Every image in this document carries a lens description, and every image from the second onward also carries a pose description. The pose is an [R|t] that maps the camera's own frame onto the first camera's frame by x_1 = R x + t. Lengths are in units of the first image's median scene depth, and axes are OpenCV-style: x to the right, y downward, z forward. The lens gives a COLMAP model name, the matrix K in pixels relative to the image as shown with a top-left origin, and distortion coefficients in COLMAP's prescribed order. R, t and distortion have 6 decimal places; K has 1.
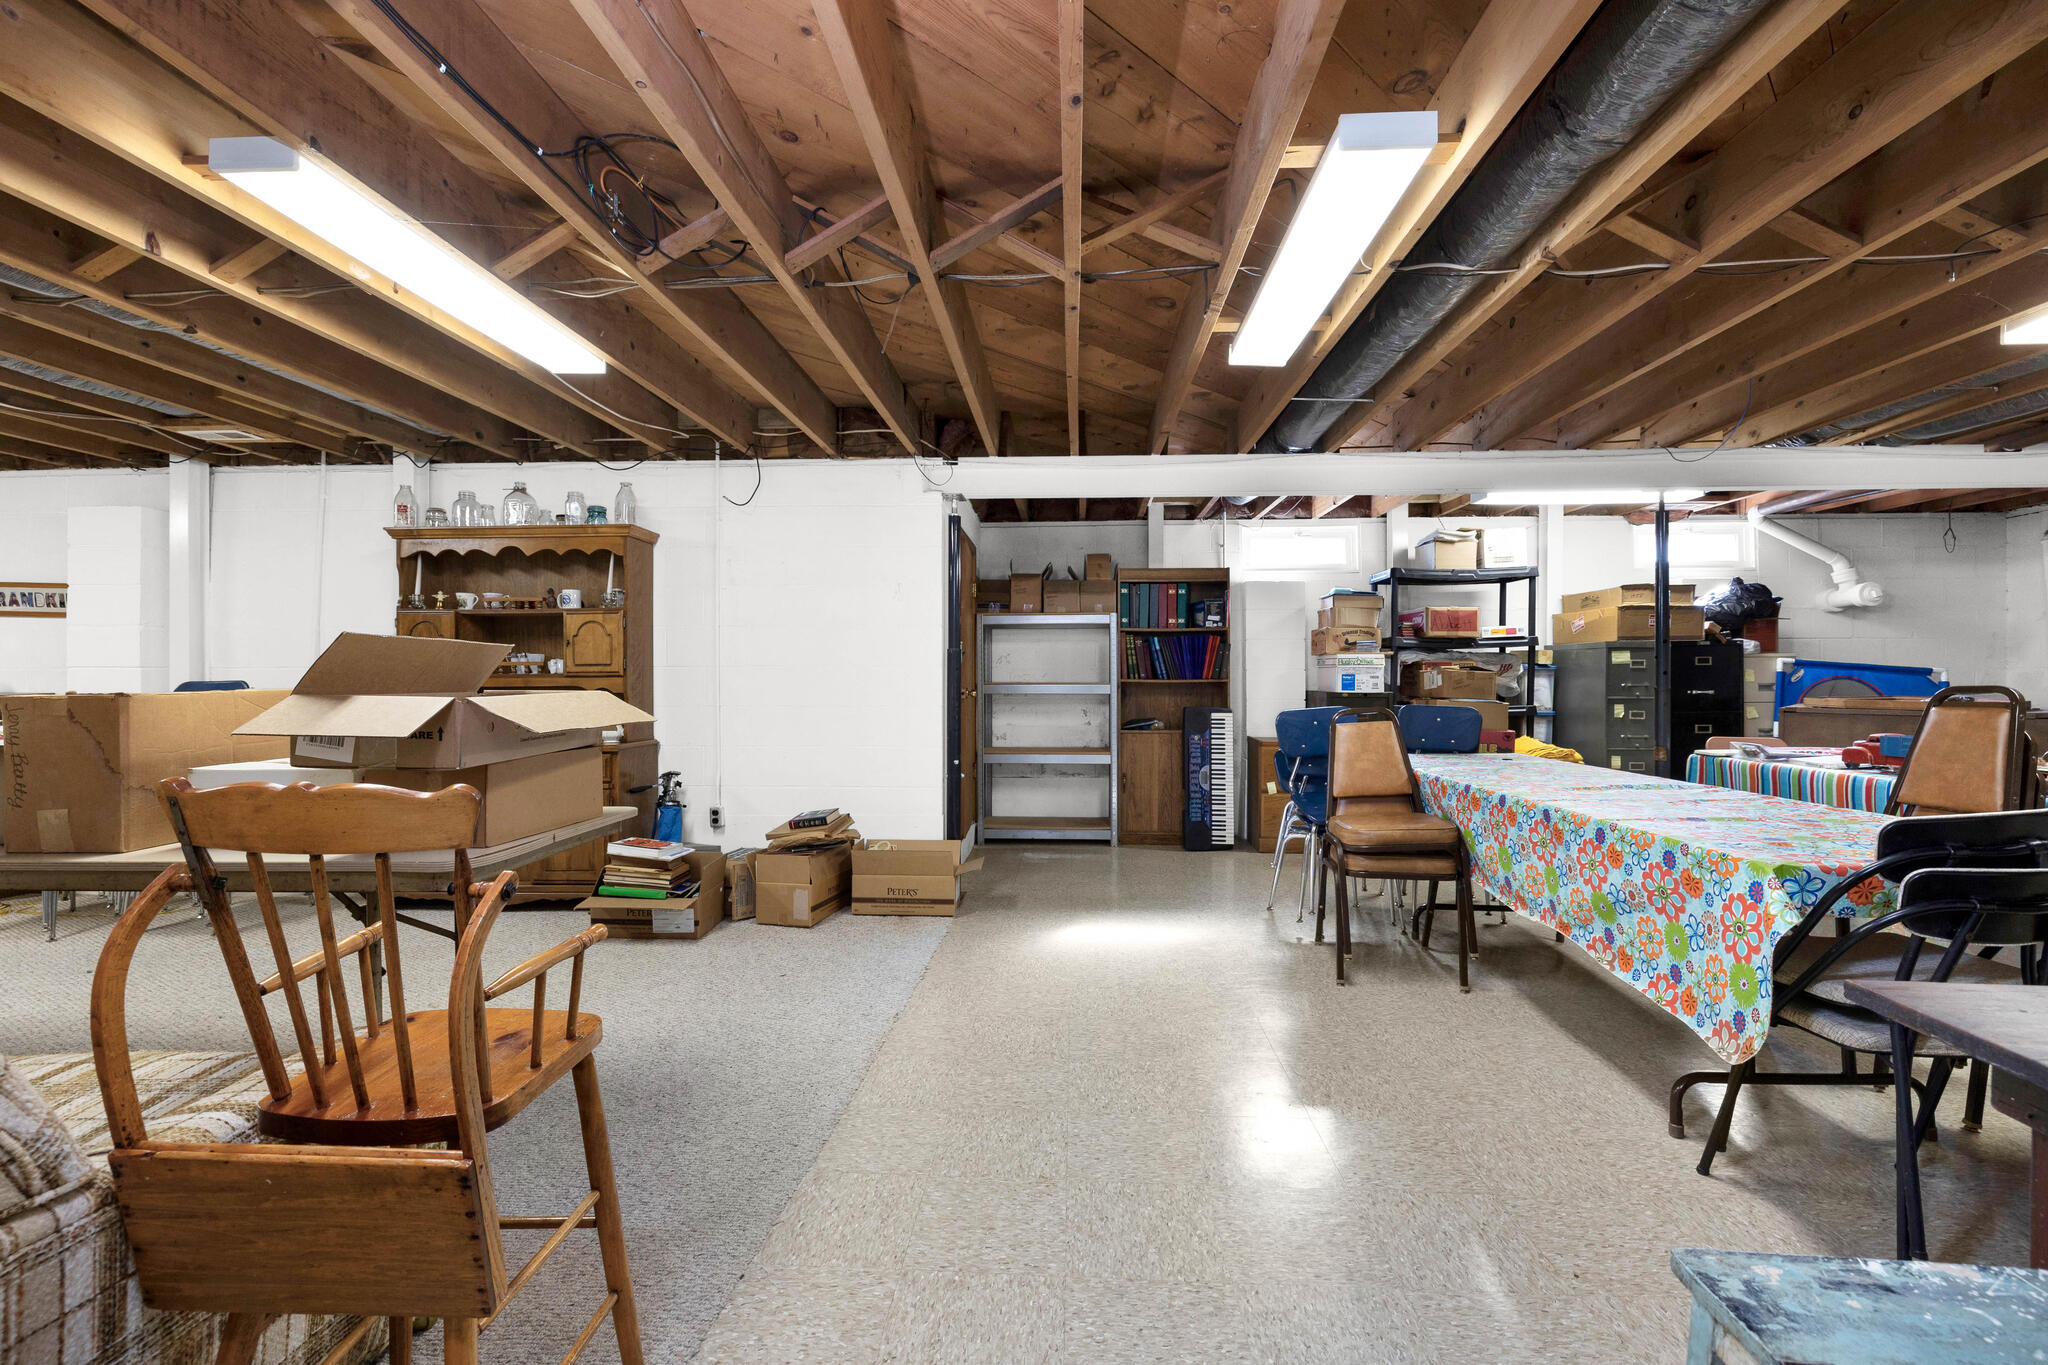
lens RADIAL K [[853.5, 0, 1023.6], [0, 853.5, 680.4], [0, 0, 1]] dist [-0.001722, -0.000126]
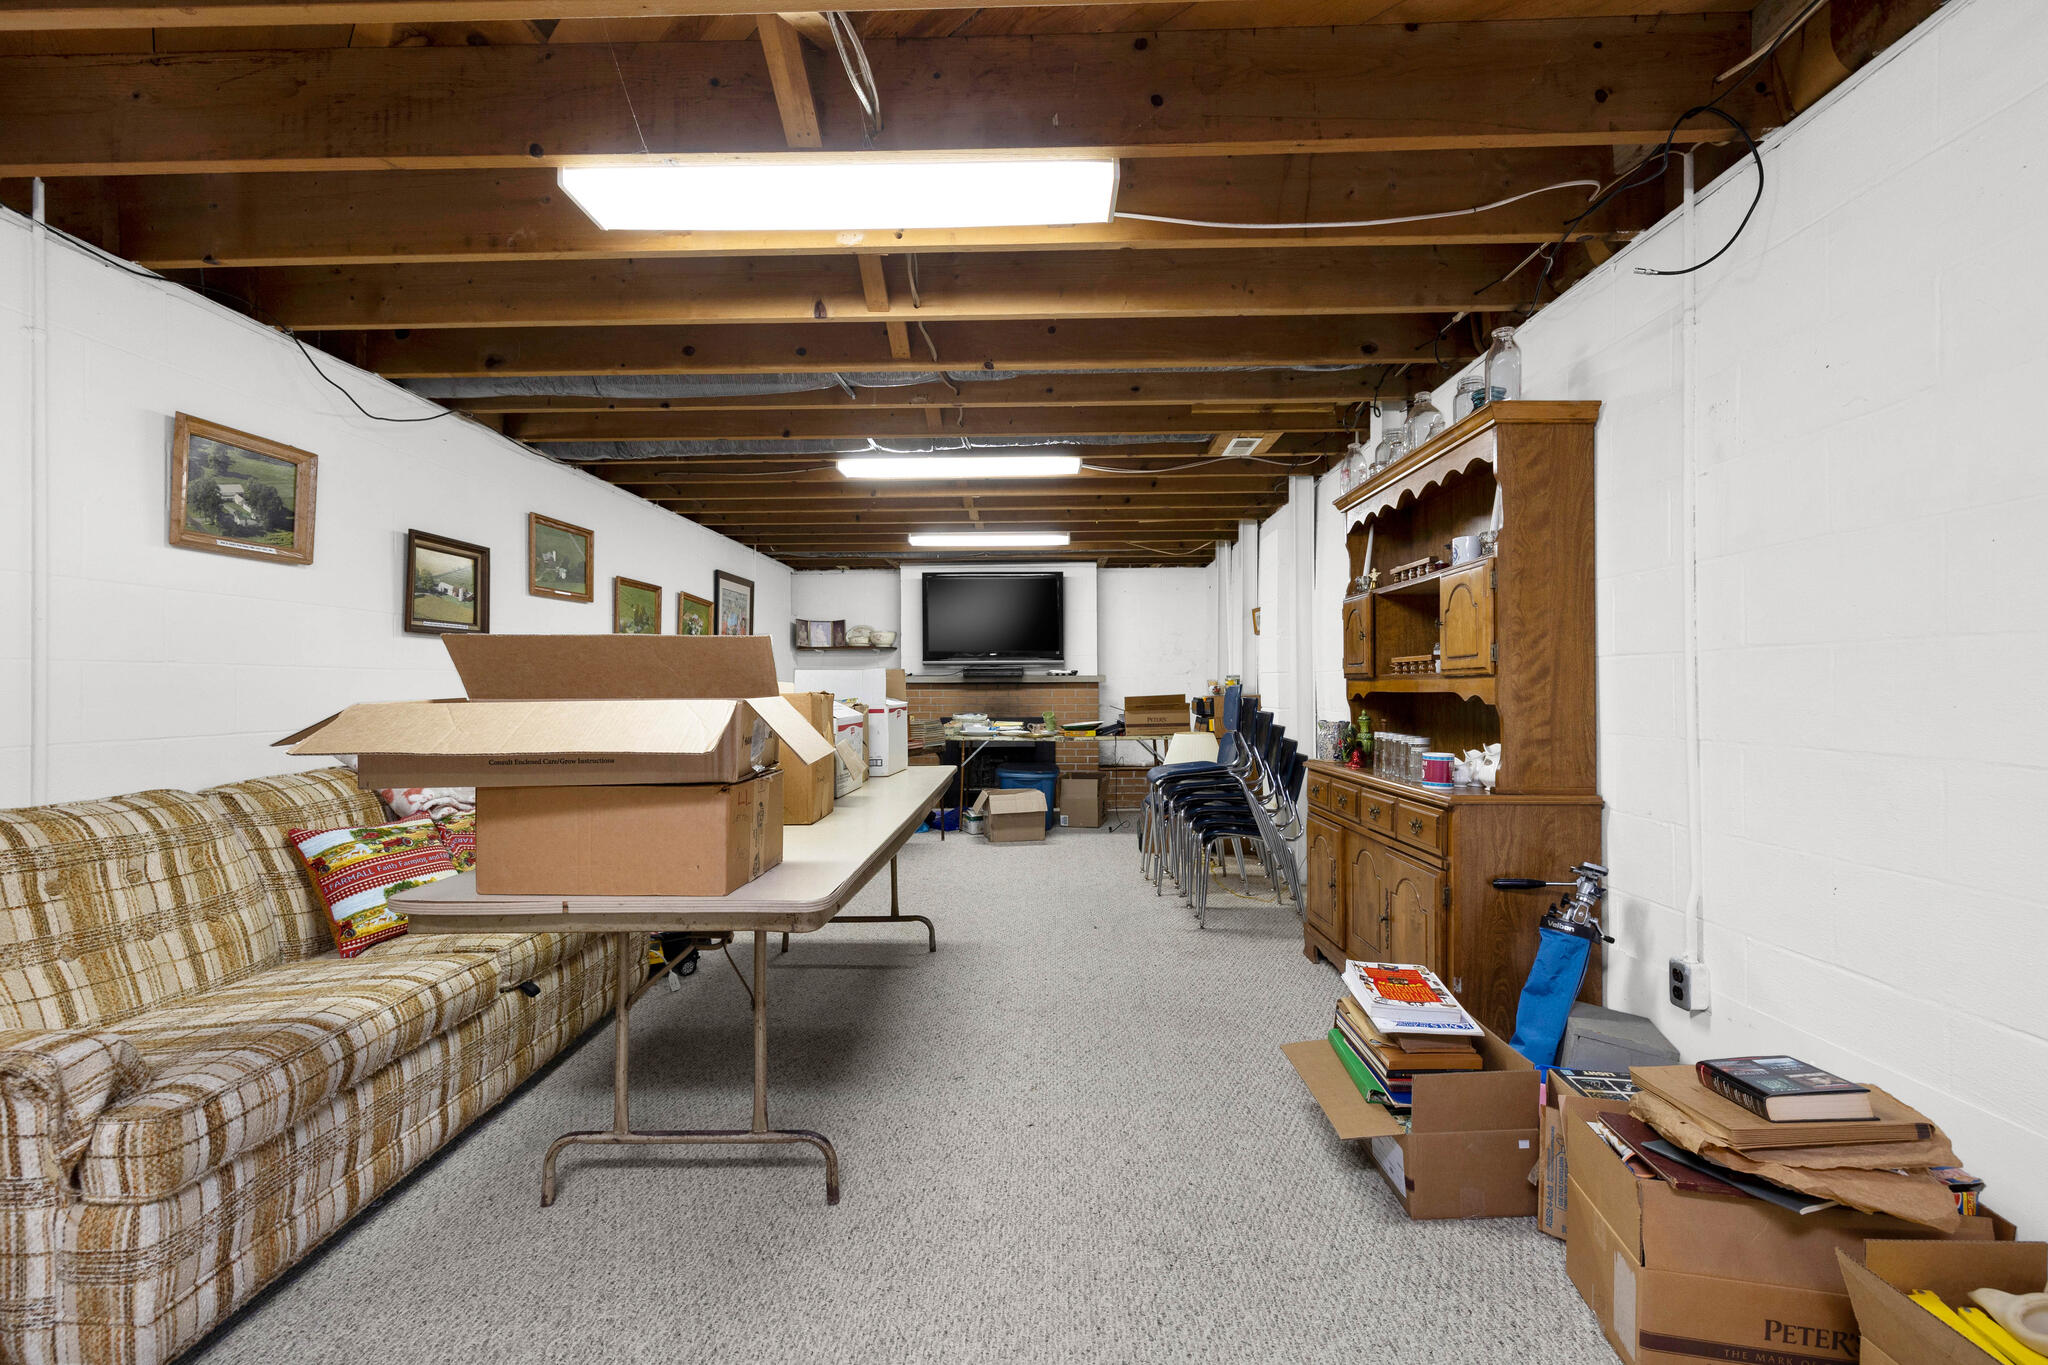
lens RADIAL K [[853.5, 0, 1023.0], [0, 853.5, 676.8], [0, 0, 1]] dist [-0.001722, -0.000126]
pose [[0.032869, -0.006375, -0.999439, 0.094814], [0.001393, 0.999979, -0.006332, -0.000518], [0.999459, -0.001184, 0.032877, 0.749560]]
